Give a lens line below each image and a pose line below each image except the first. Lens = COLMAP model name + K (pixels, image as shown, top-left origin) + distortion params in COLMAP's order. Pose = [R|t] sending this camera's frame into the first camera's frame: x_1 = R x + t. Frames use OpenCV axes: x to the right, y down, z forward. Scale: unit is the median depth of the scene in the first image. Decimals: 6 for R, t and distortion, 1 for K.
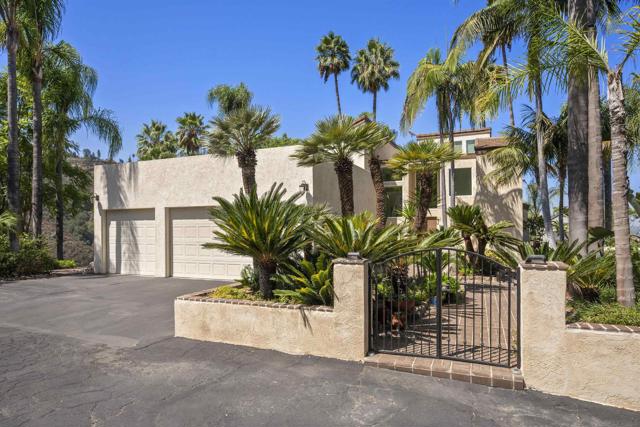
lens RADIAL K [[362.7, 0, 313.7], [0, 362.7, 217.4], [0, 0, 1]] dist [0.006855, 0.000823]
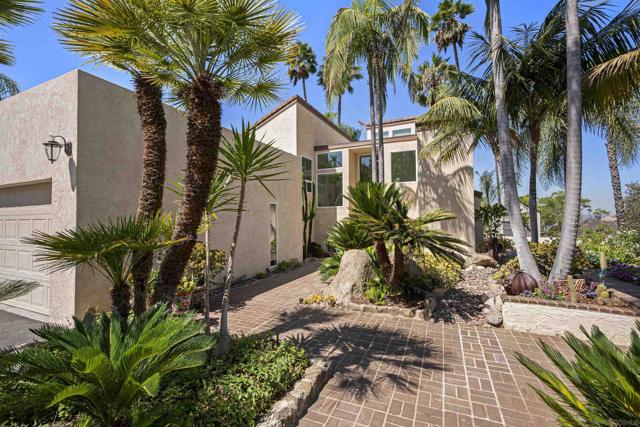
lens RADIAL K [[270.1, 0, 322.3], [0, 270.1, 214.2], [0, 0, 1]] dist [0.014954, -0.000048]
pose [[0.999711, -0.022917, 0.007208, 0.185637], [0.022802, 0.999617, 0.015694, 0.006760], [-0.007565, -0.015525, 0.999851, 0.315586]]
